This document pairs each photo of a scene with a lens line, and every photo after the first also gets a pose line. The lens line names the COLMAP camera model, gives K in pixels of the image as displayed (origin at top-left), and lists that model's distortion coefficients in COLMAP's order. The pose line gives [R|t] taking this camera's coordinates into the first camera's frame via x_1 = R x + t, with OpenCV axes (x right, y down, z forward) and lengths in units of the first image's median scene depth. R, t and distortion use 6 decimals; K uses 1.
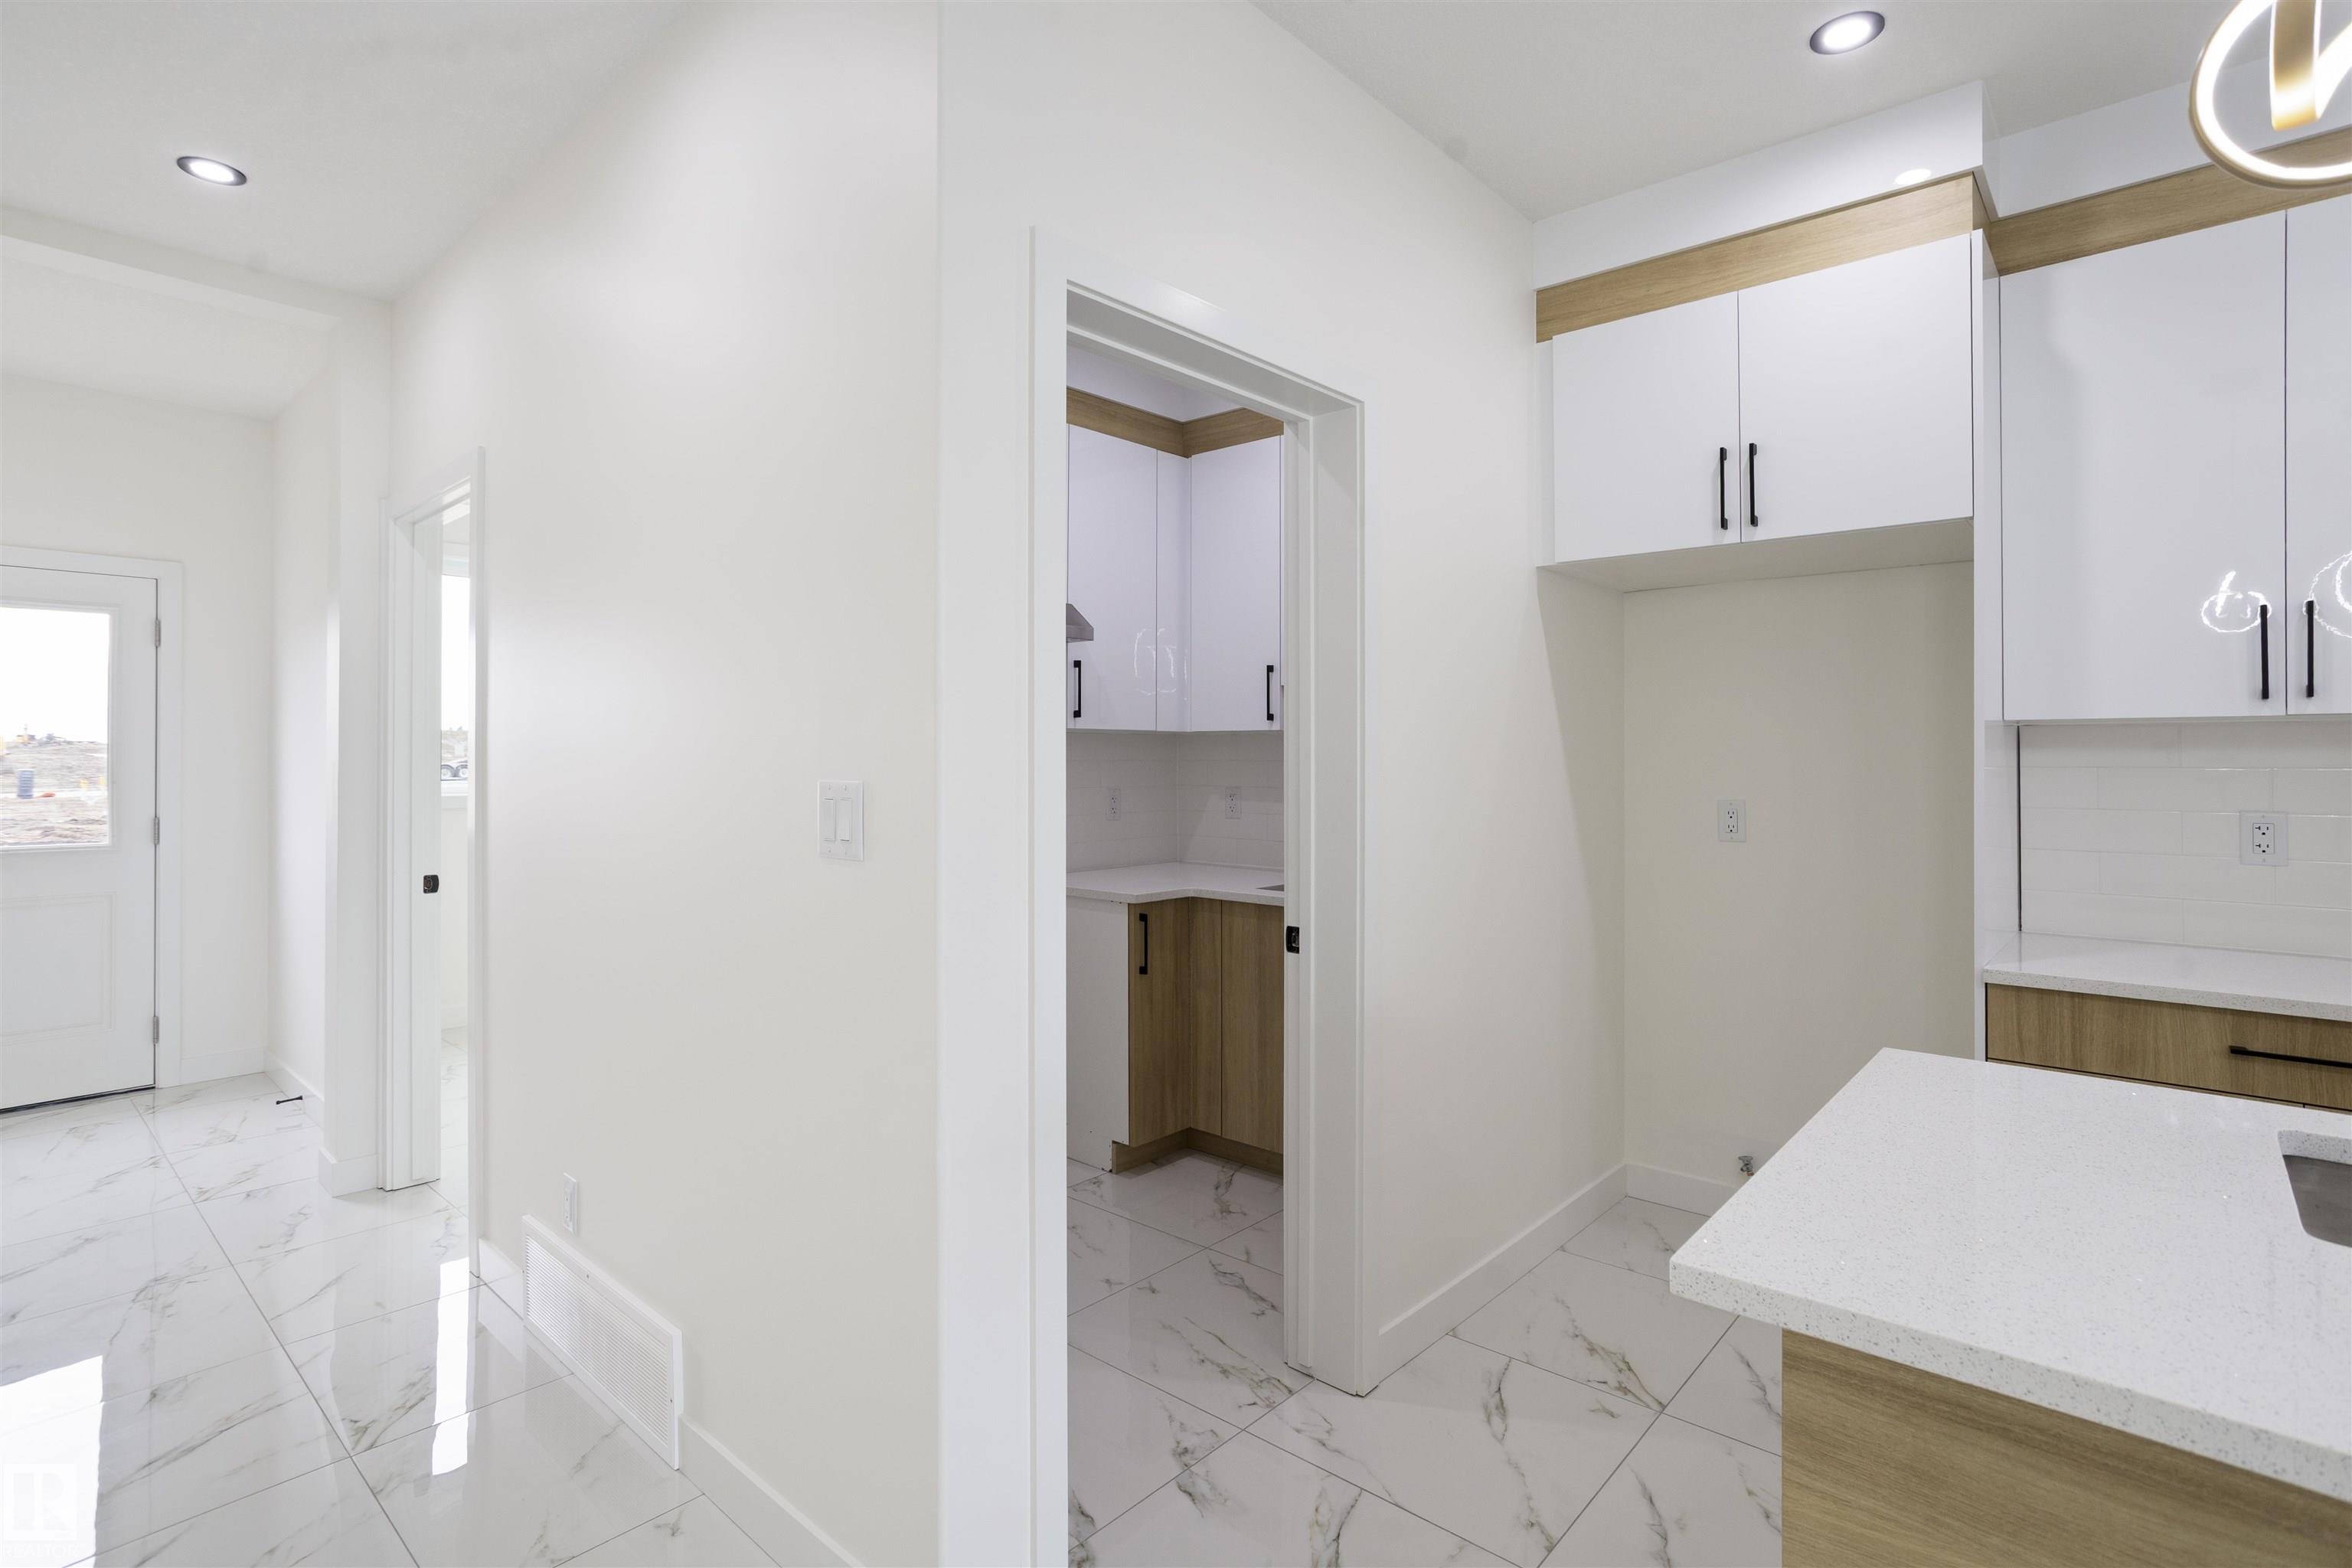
lens RADIAL K [[1141.4, 0, 1181.9], [0, 1141.4, 750.0], [0, 0, 1]] dist [-0.046872, 0.026239]
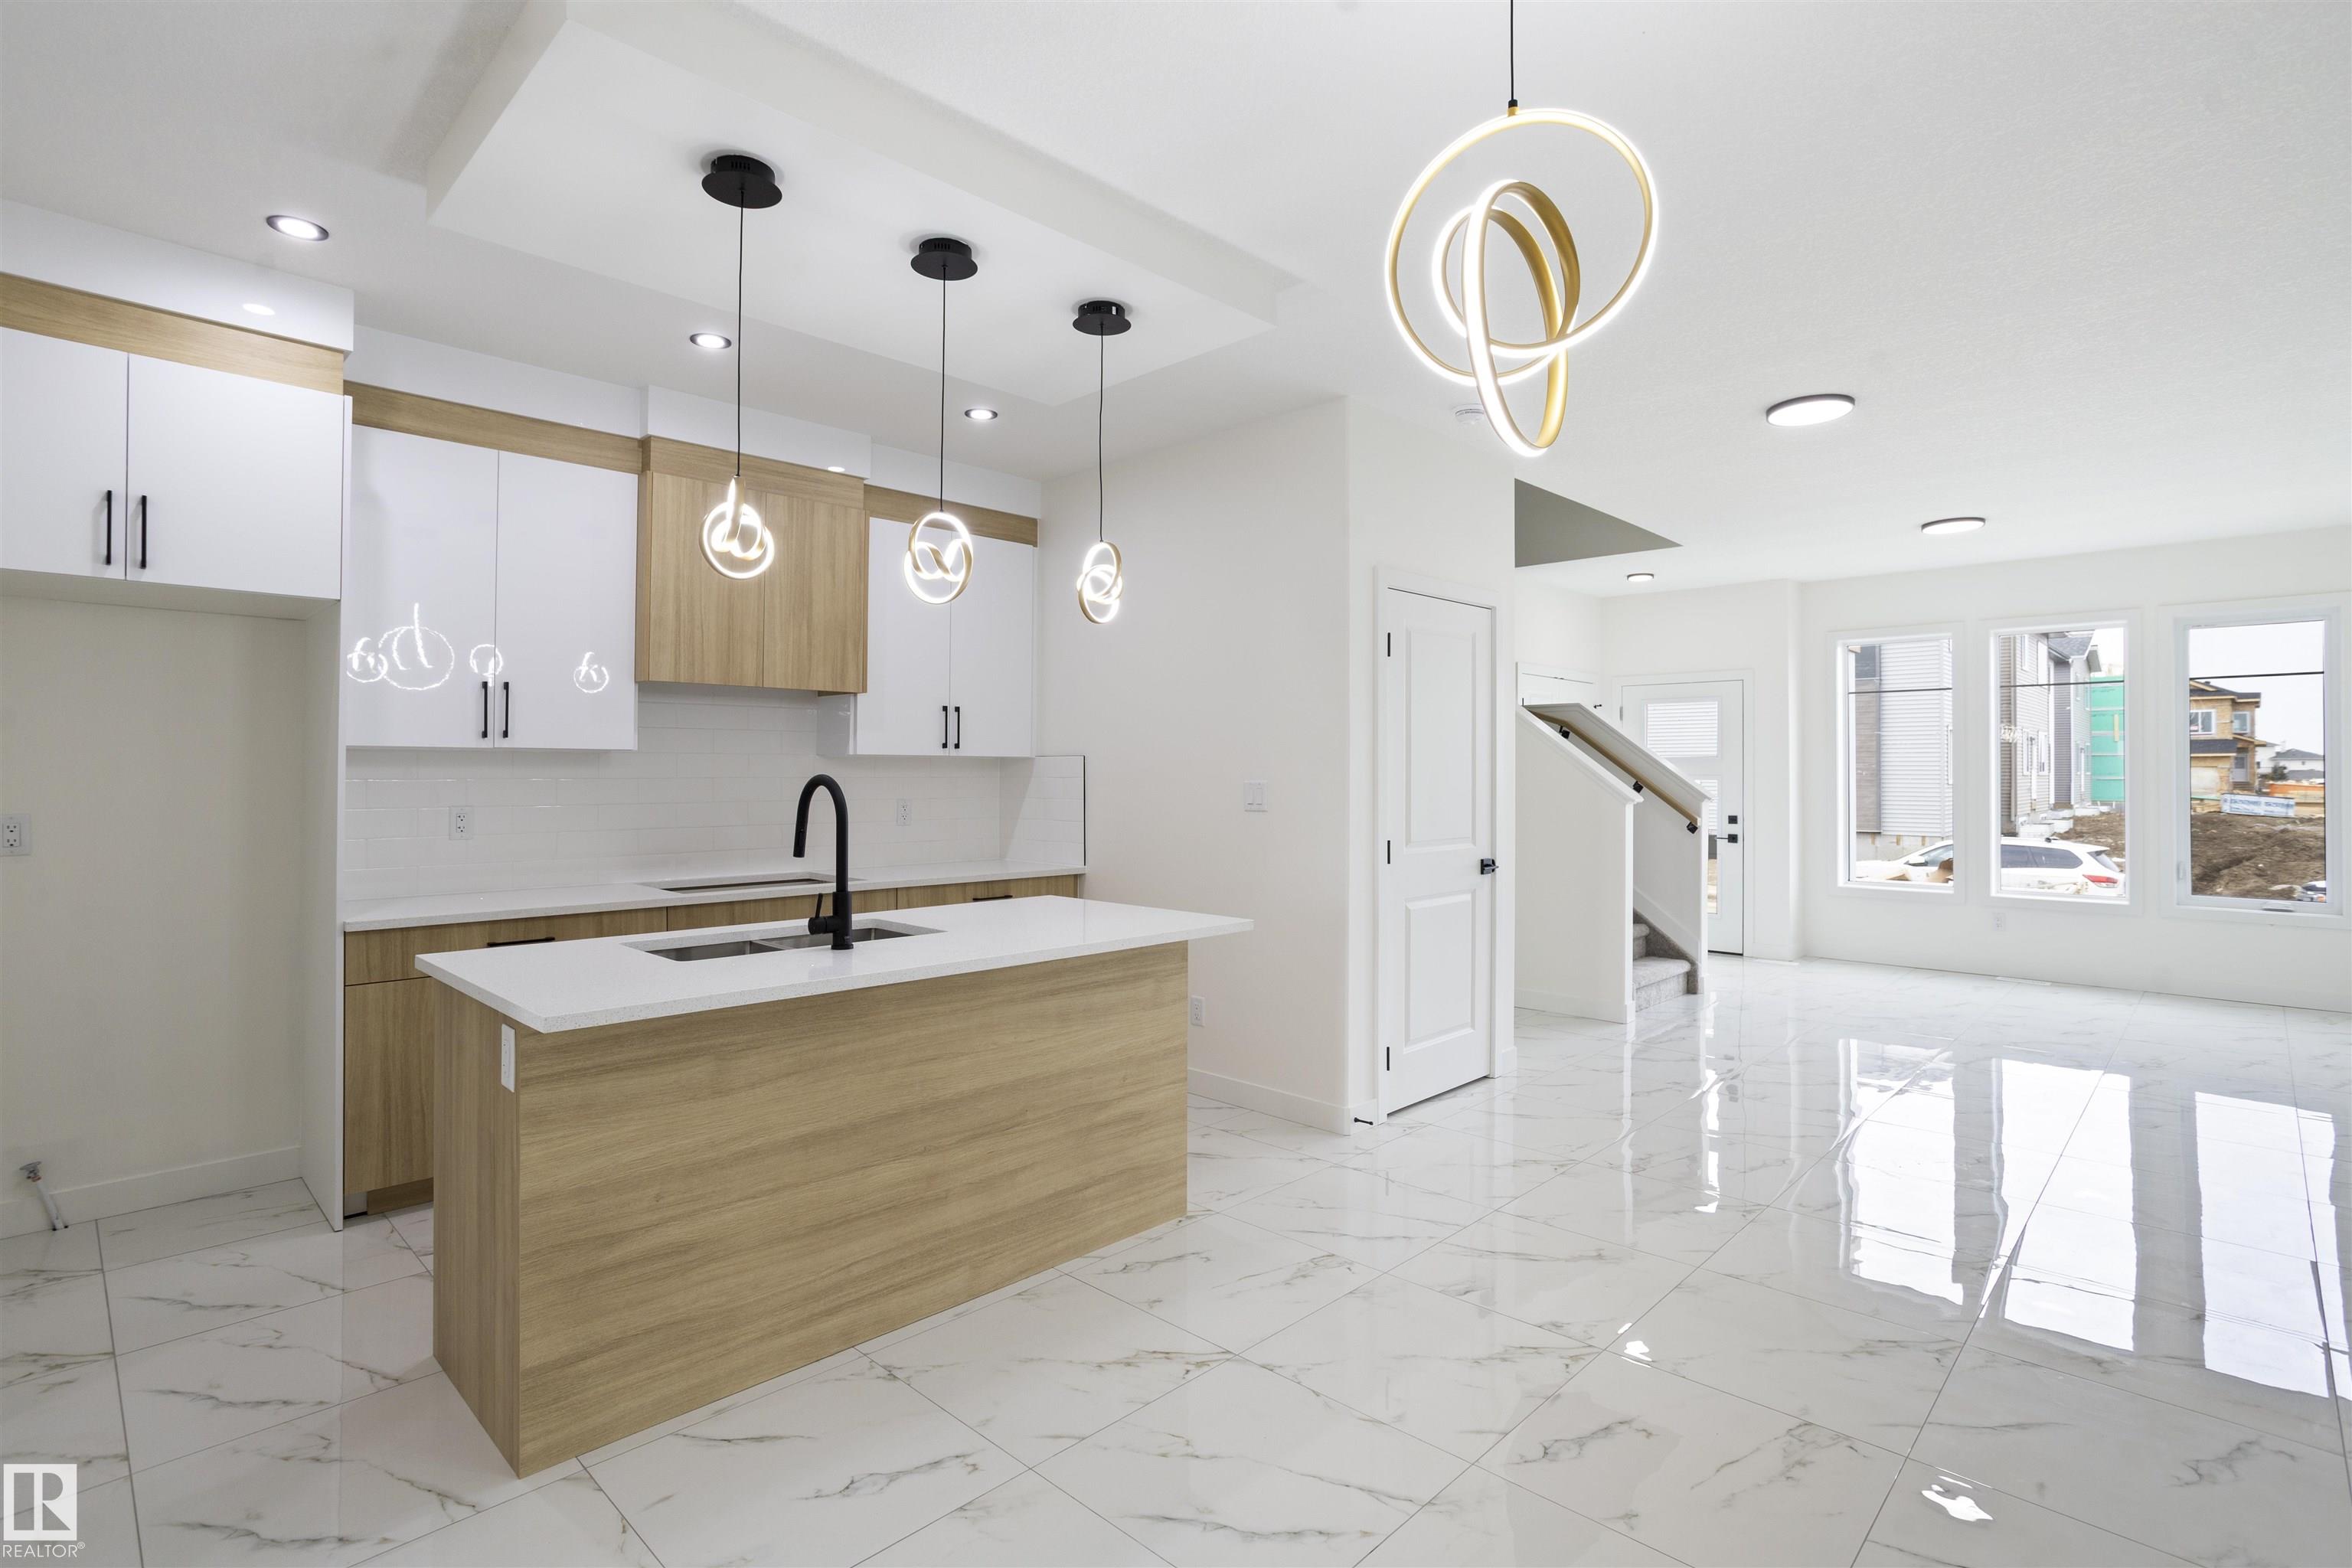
lens RADIAL K [[1141.4, 0, 1173.1], [0, 1141.4, 756.8], [0, 0, 1]] dist [-0.046872, 0.026239]
pose [[0.045670, 0.014708, 0.998848, -0.415165], [-0.009662, 0.999851, -0.014281, -0.001898], [-0.998910, -0.008999, 0.045806, -0.065765]]
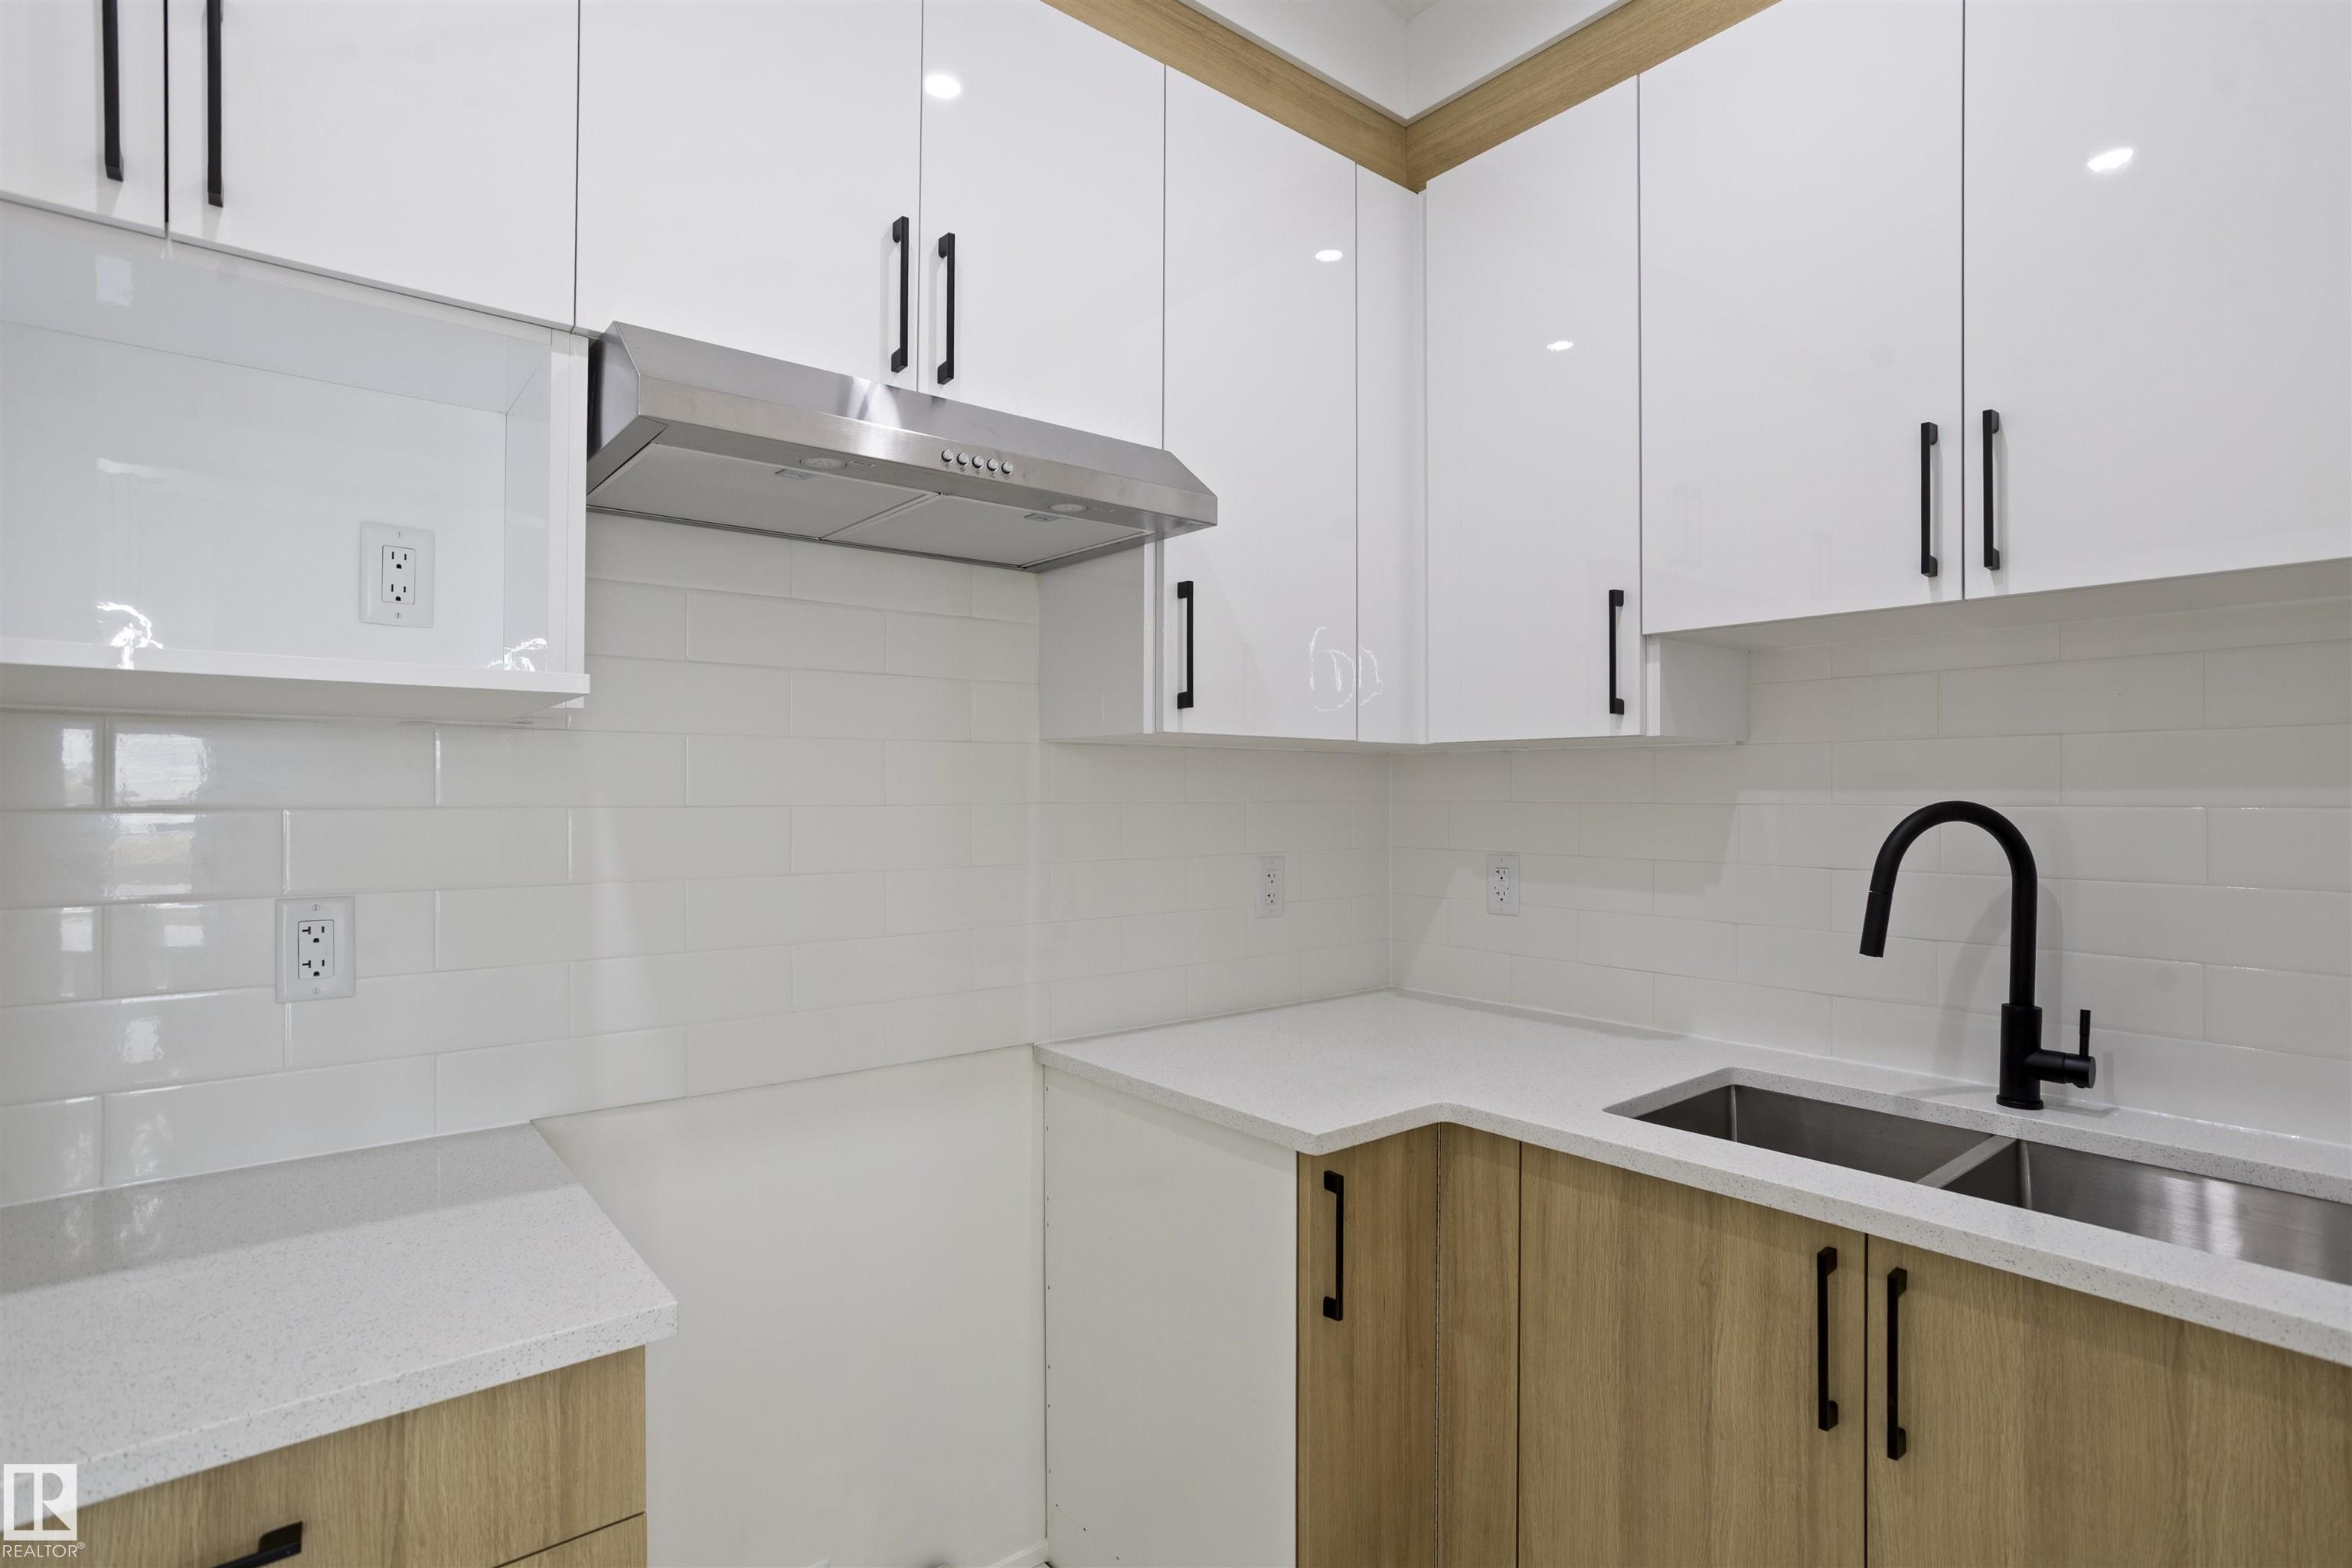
lens RADIAL K [[1141.4, 0, 1219.3], [0, 1141.4, 800.8], [0, 0, 1]] dist [-0.046872, 0.026239]
pose [[0.992824, 0.000820, -0.119578, -0.025521], [0.000406, 0.999948, 0.010230, 0.004009], [0.119580, -0.010205, 0.992772, 0.583541]]
